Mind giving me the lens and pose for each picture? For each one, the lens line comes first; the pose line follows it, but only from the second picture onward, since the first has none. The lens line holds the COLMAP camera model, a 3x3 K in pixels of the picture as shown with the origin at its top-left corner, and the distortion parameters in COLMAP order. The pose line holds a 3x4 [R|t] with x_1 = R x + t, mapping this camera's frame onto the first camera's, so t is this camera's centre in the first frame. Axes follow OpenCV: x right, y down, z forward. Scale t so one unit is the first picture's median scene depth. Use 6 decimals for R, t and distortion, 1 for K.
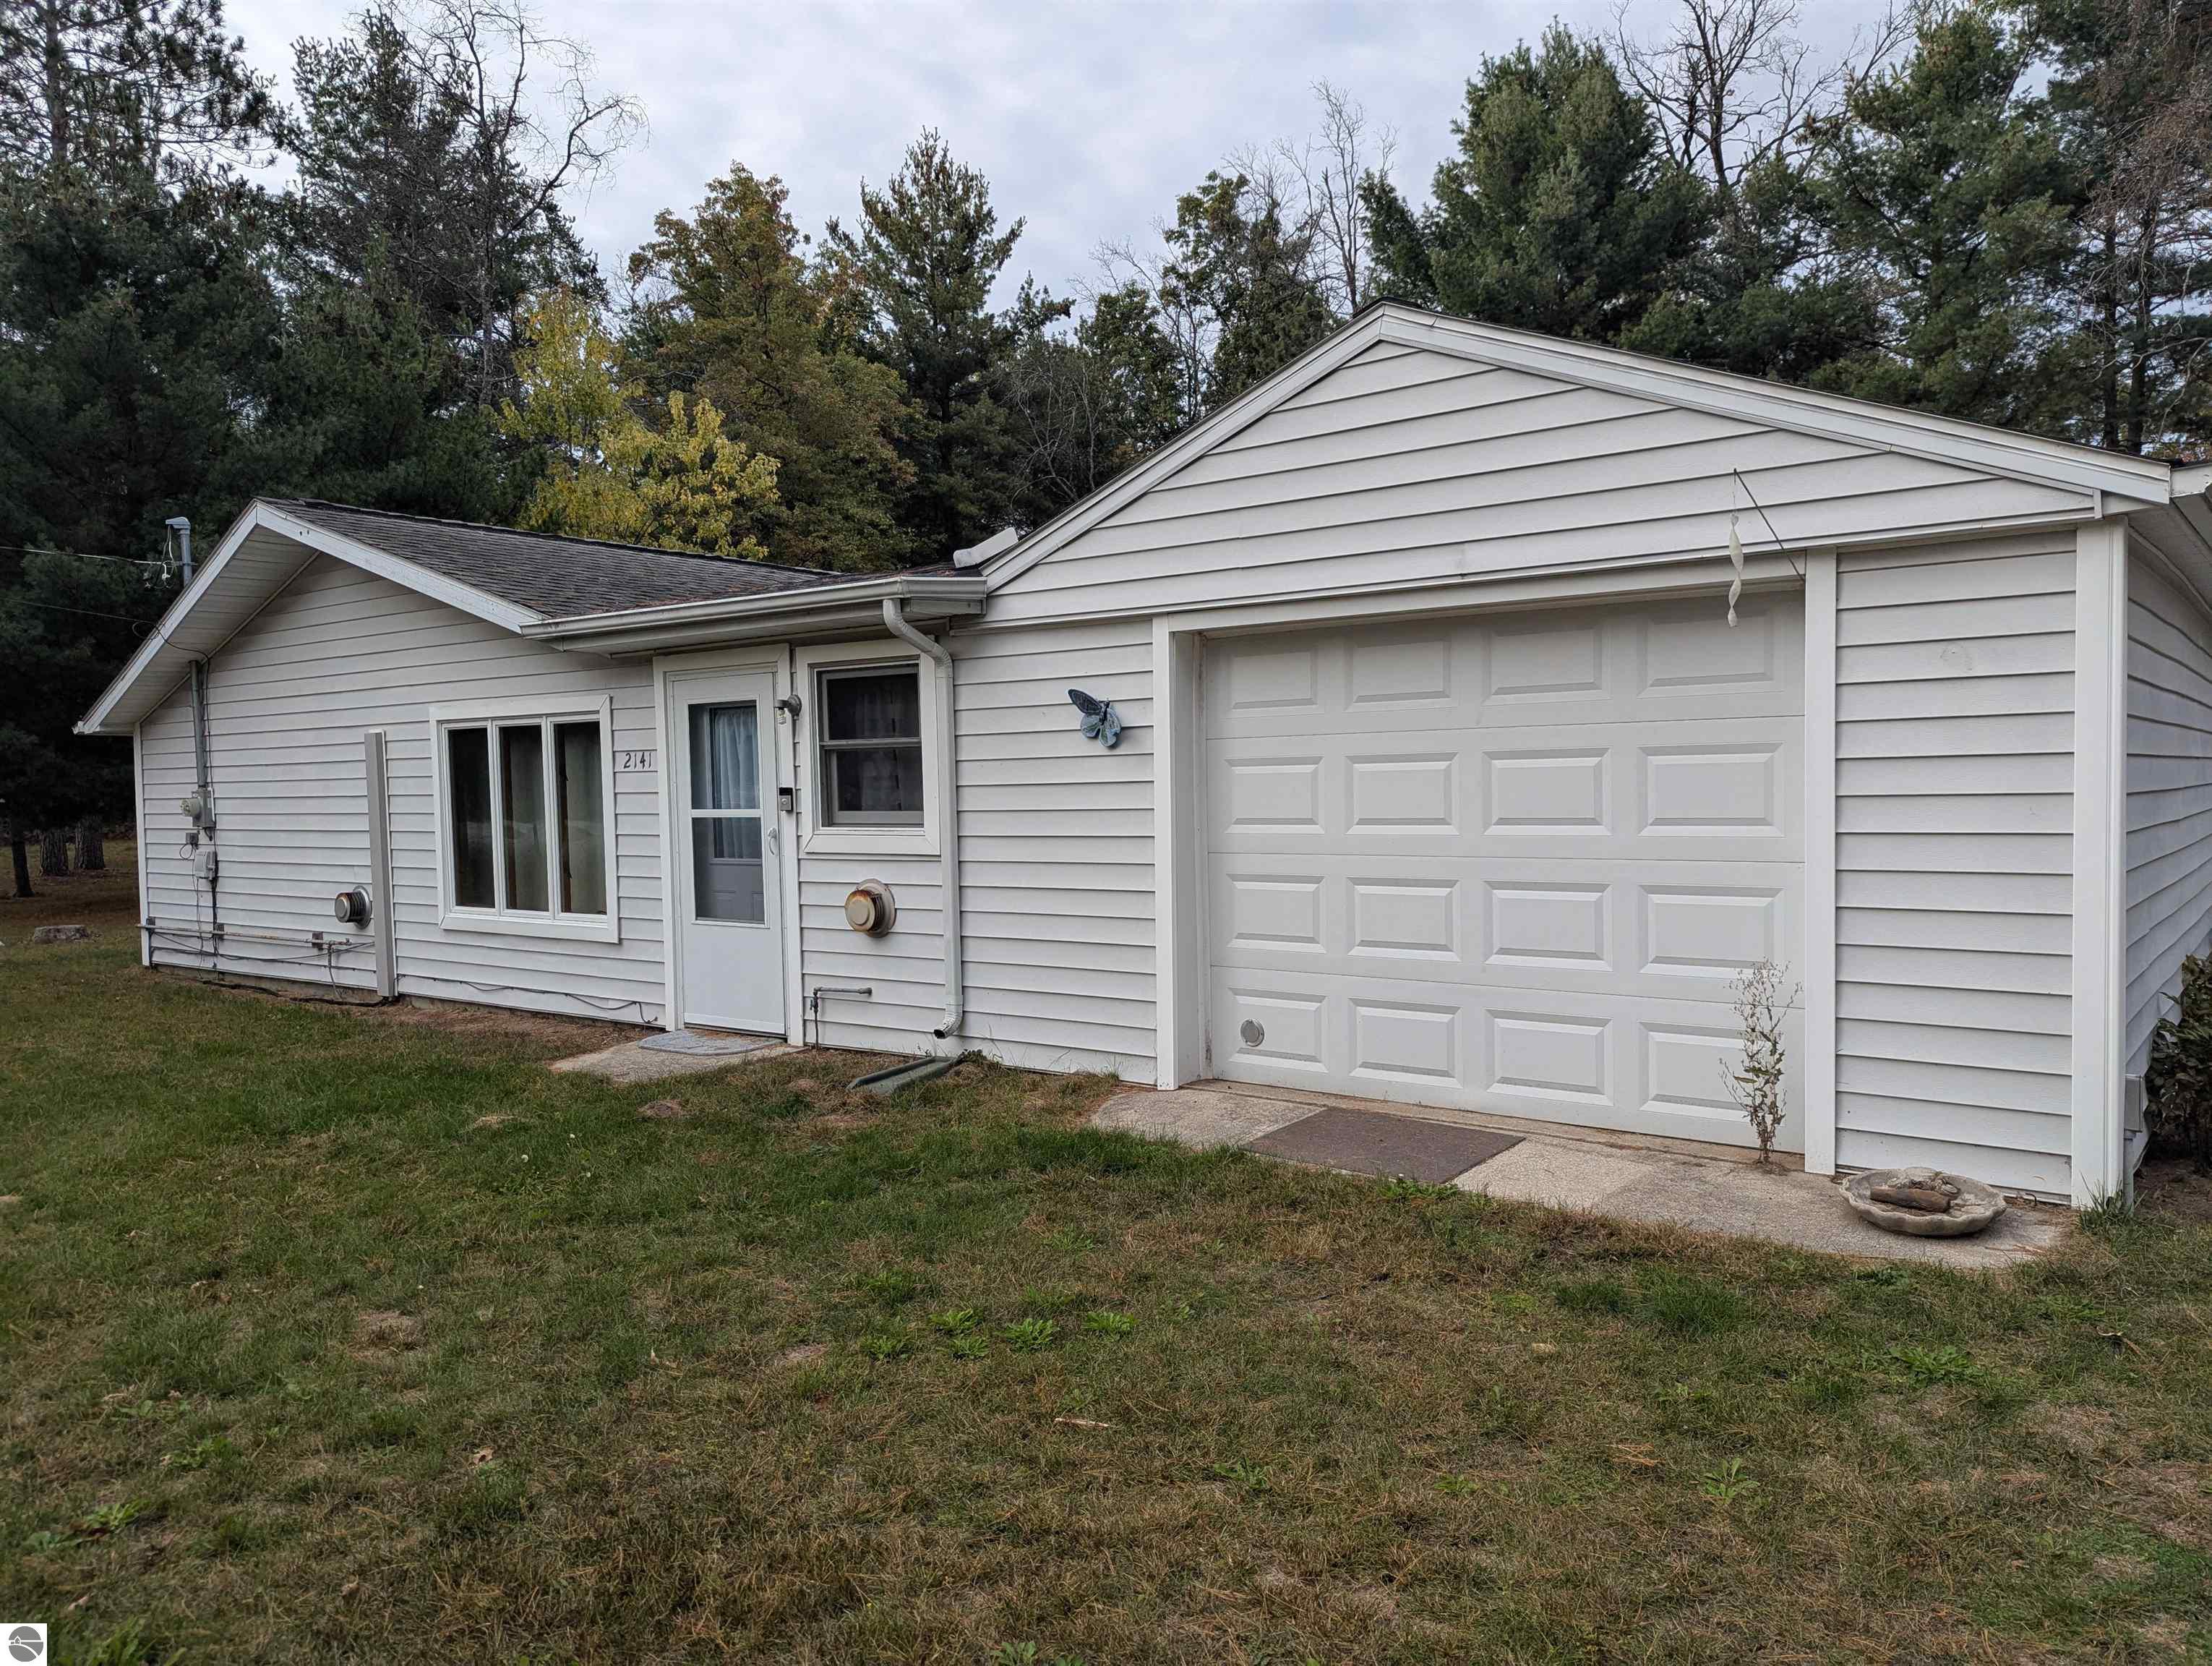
lens RADIAL K [[1573.7, 0, 1106.0], [0, 1573.7, 833.0], [0, 0, 1]] dist [0.069079, -0.061006]
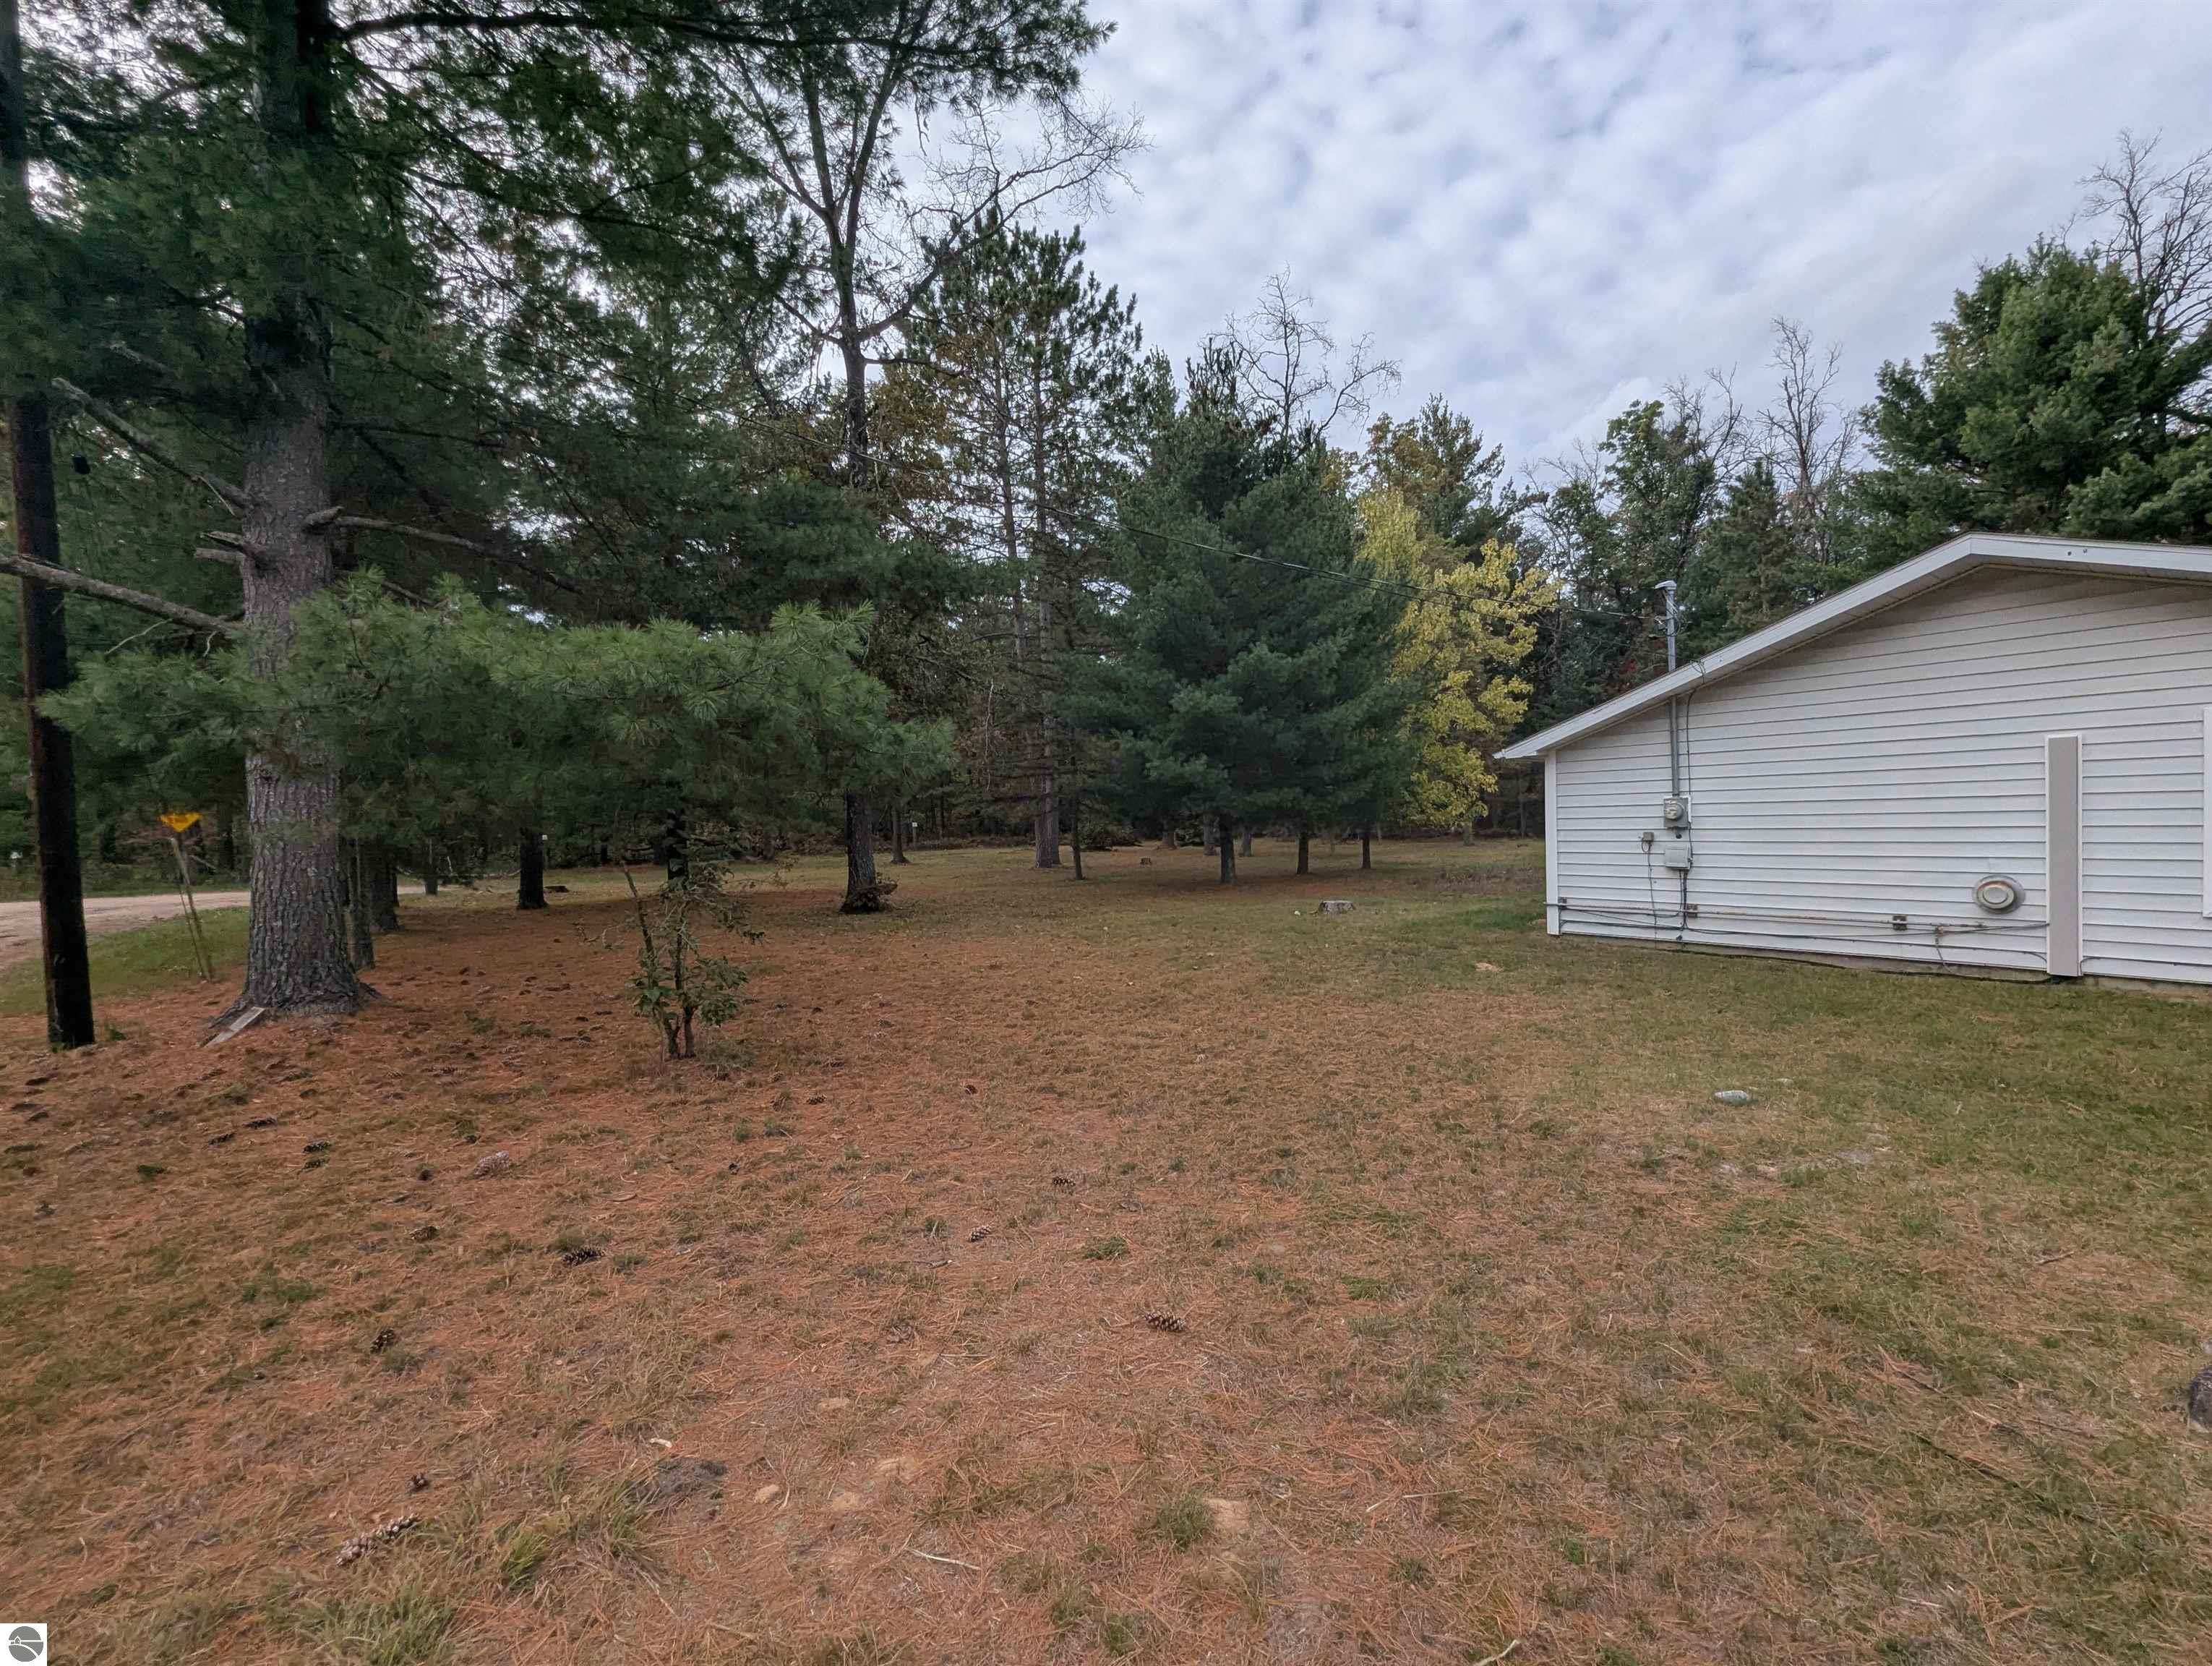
lens RADIAL K [[916.4, 0, 1106.5], [0, 916.4, 836.7], [0, 0, 1]] dist [-0.001621, -0.000598]
pose [[0.969159, -0.000796, -0.246437, -1.181216], [-0.001757, 0.999947, -0.010141, 0.017260], [0.246432, 0.010261, 0.969106, 0.276774]]
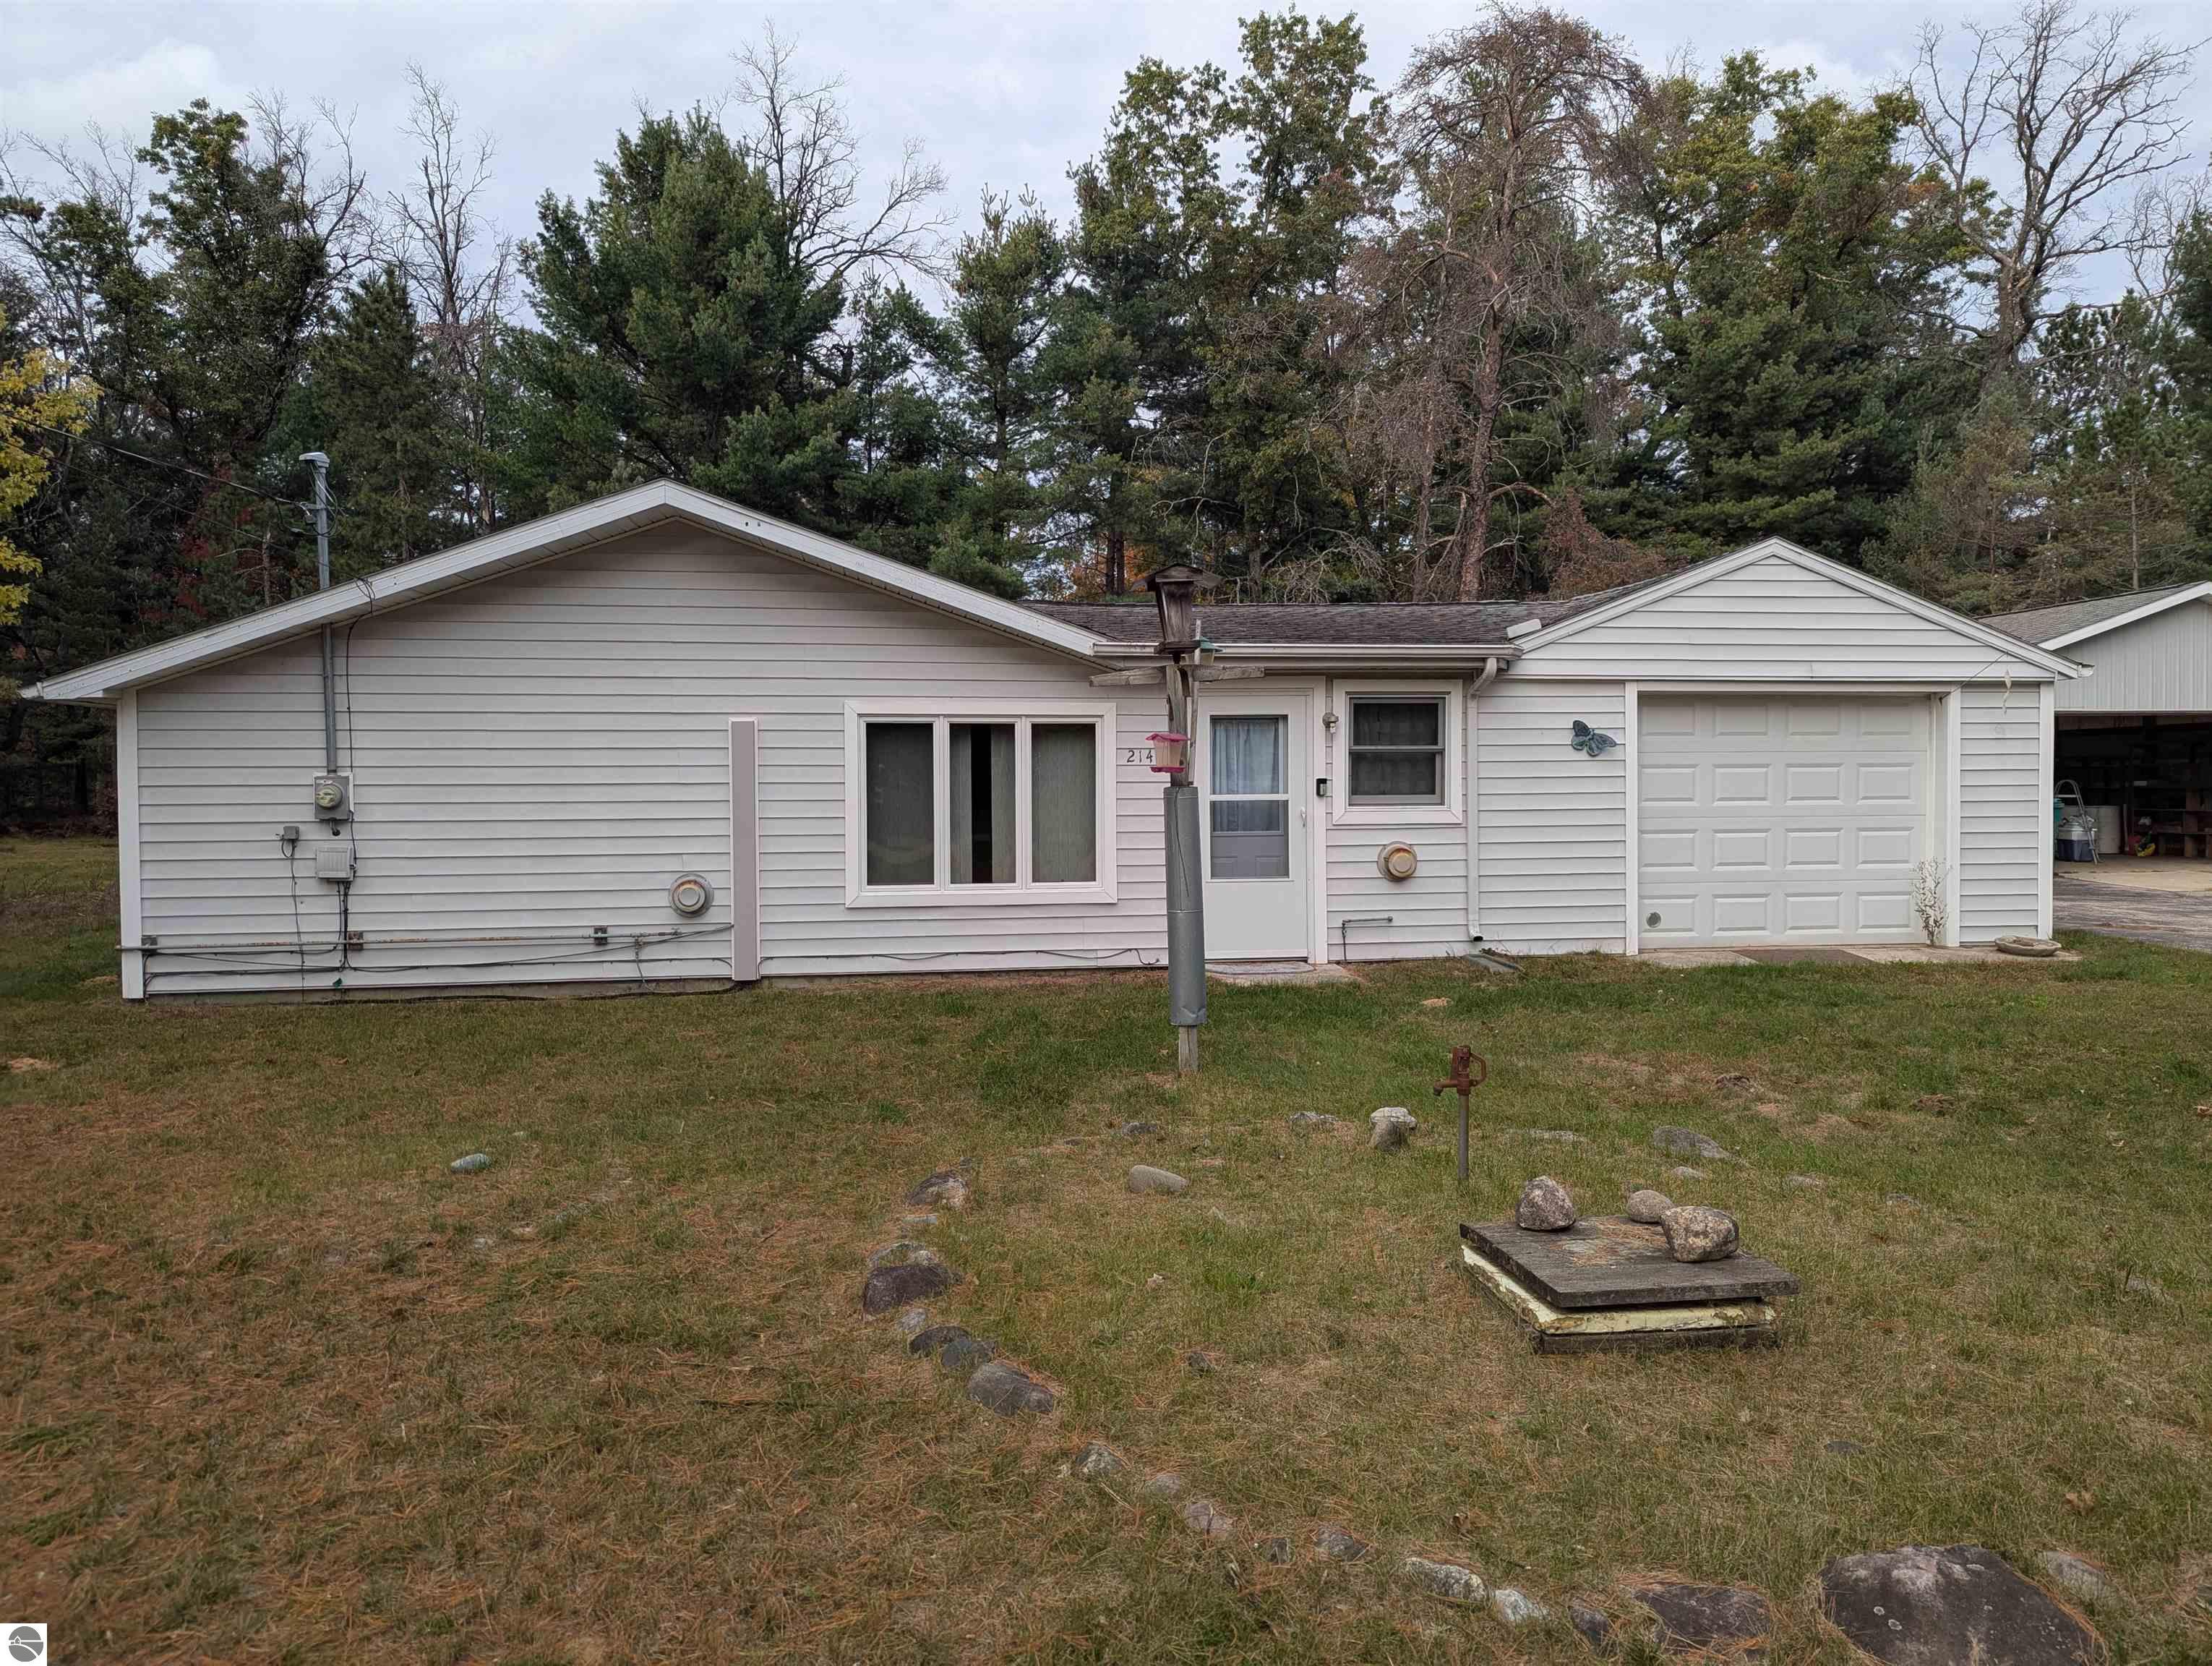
lens RADIAL K [[1540.2, 0, 1109.9], [0, 1540.2, 828.7], [0, 0, 1]] dist [0.068510, -0.063163]
pose [[0.692361, -0.009637, 0.721487, -1.261565], [0.016730, 0.999856, -0.002700, 0.015327], [-0.721357, 0.013940, 0.692423, 0.183633]]
